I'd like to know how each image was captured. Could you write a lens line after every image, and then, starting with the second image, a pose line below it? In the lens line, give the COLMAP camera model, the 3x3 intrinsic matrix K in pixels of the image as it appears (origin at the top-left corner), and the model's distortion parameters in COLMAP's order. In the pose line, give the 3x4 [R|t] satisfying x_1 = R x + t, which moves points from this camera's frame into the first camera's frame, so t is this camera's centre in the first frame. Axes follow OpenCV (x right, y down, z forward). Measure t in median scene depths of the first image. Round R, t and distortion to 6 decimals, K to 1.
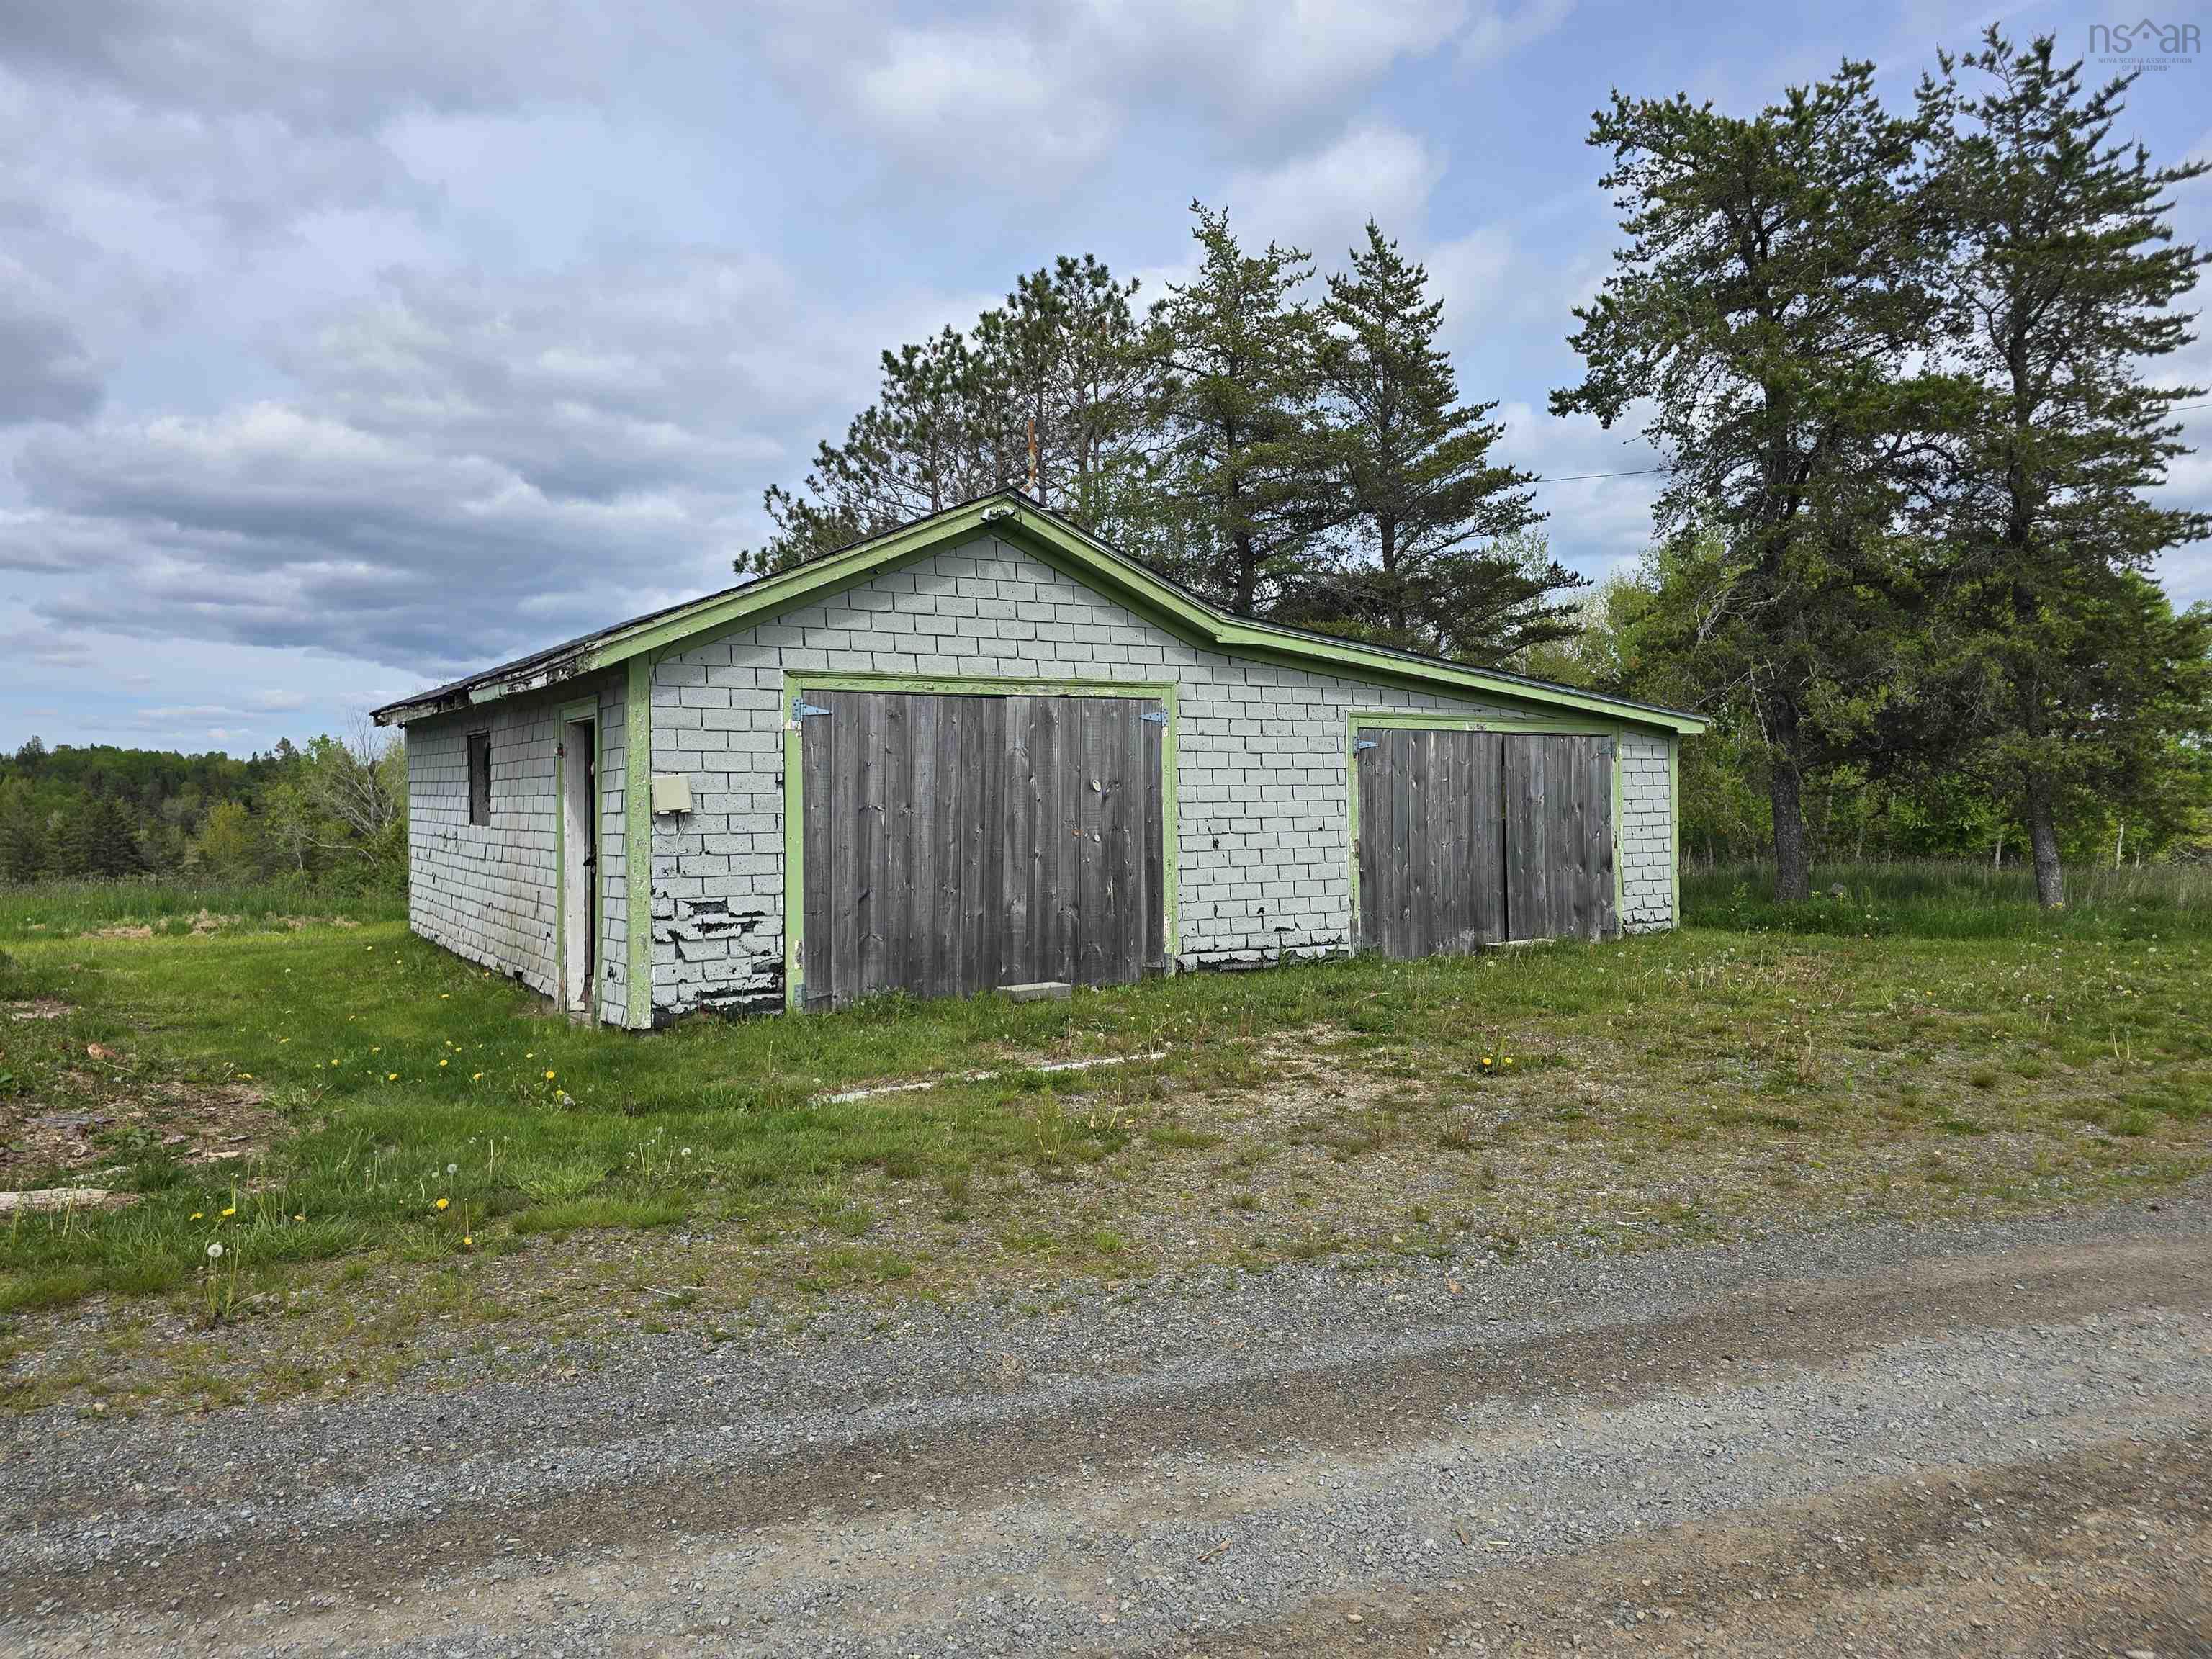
lens RADIAL K [[1515.0, 0, 1090.8], [0, 1515.0, 830.9], [0, 0, 1]] dist [0.030133, -0.012168]
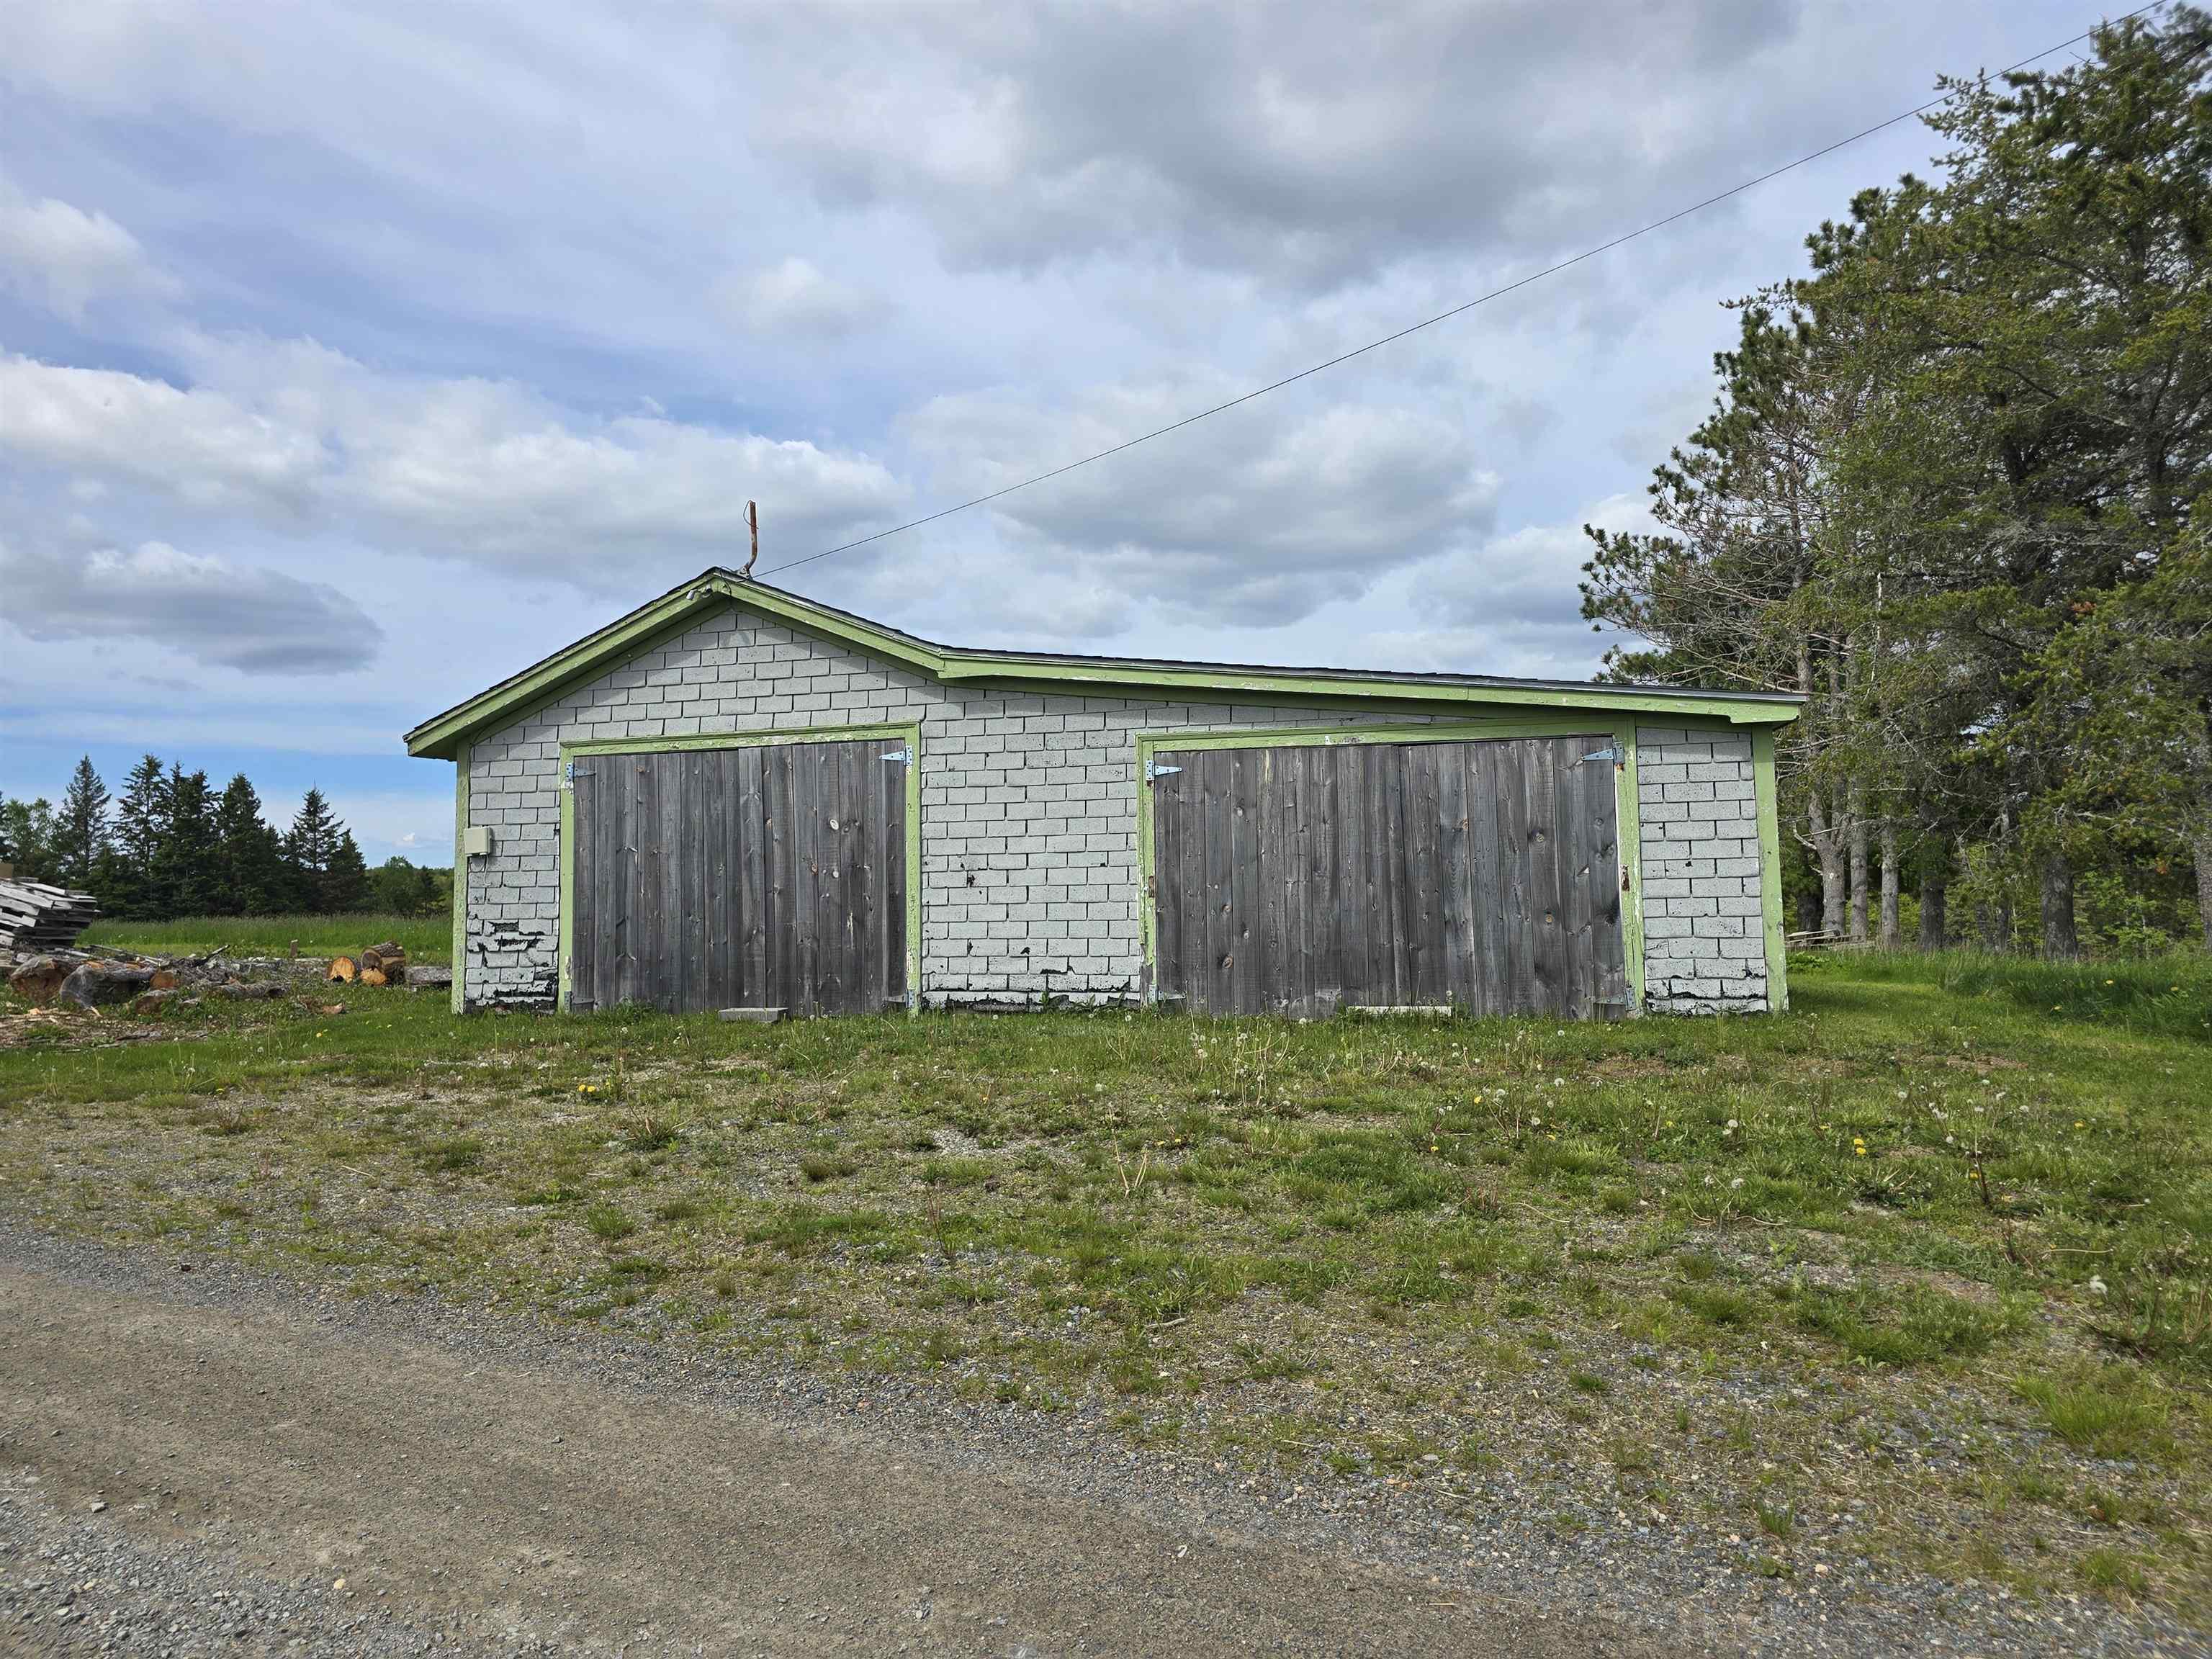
lens RADIAL K [[1515.0, 0, 1090.1], [0, 1515.0, 825.4], [0, 0, 1]] dist [0.030133, -0.012168]
pose [[0.670211, -0.032267, -0.741468, 0.871102], [-0.002092, 0.998968, -0.045364, 0.017297], [0.742167, 0.031955, 0.669453, 0.401442]]
